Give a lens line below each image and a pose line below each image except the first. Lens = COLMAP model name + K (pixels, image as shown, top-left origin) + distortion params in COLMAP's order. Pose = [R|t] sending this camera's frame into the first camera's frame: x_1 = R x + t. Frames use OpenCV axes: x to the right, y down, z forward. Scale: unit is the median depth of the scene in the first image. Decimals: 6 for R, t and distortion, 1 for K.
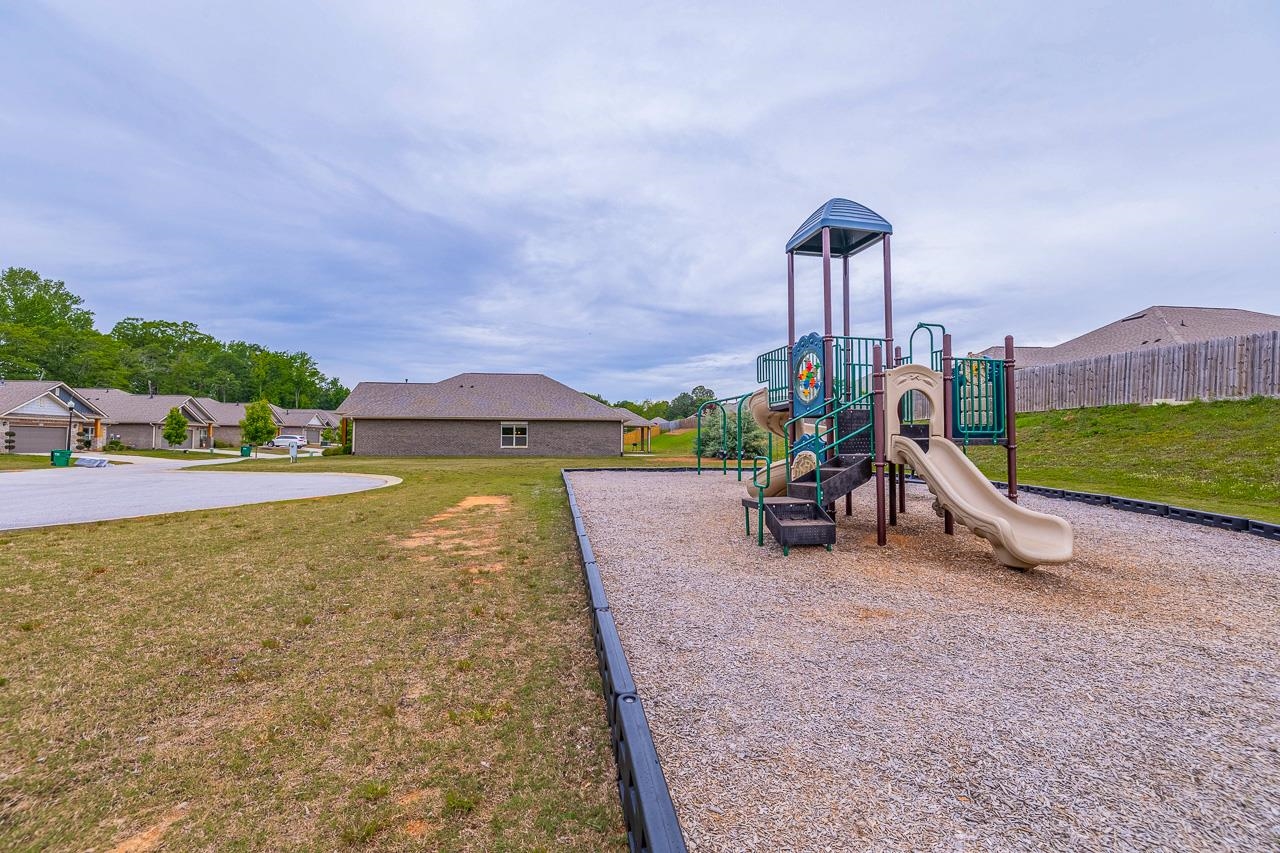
lens RADIAL K [[559.9, 0, 634.3], [0, 559.9, 434.8], [0, 0, 1]] dist [0.002446, -0.000380]
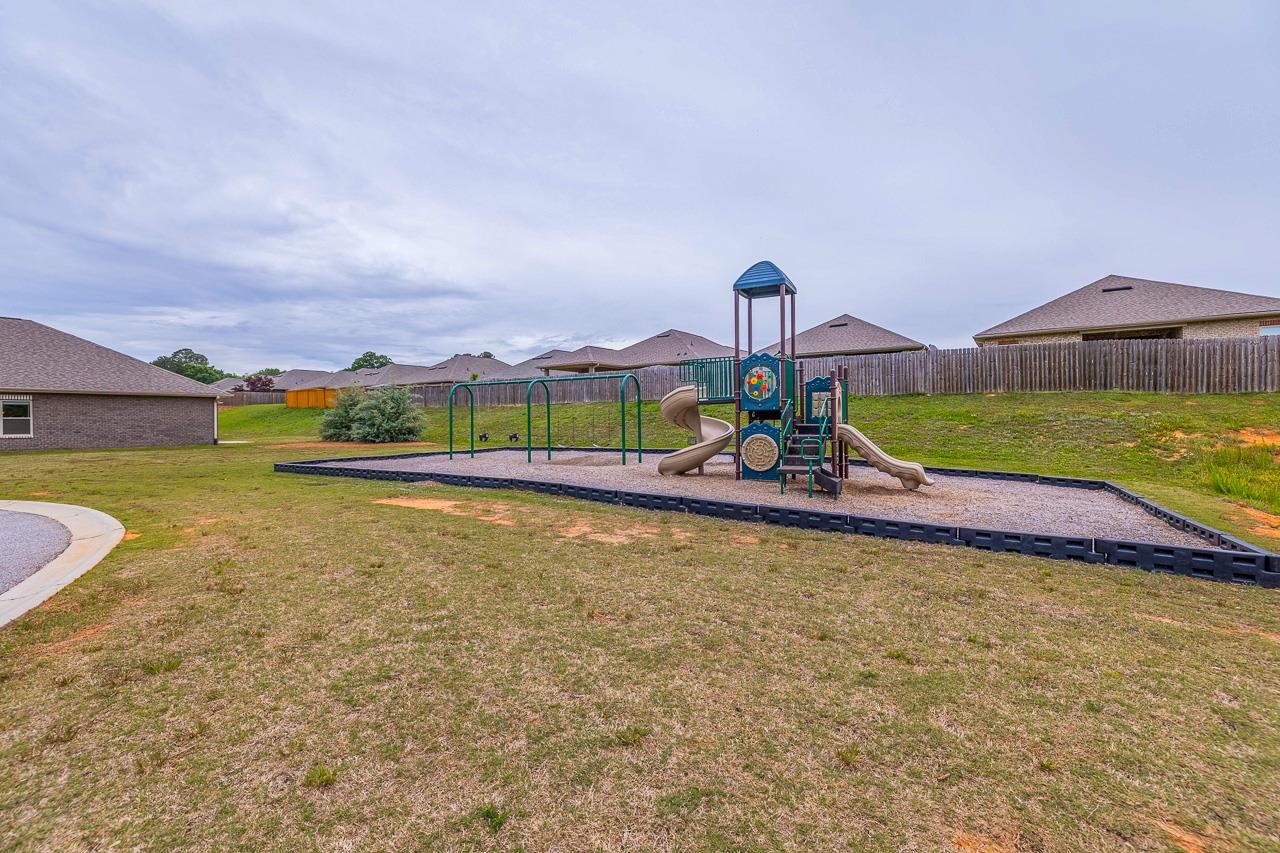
lens RADIAL K [[559.9, 0, 632.5], [0, 559.9, 422.1], [0, 0, 1]] dist [0.002446, -0.000380]
pose [[0.656723, -0.011924, 0.754038, -0.222956], [-0.002410, 0.999837, 0.017910, -0.006291], [-0.754128, -0.013579, 0.656587, 0.069891]]
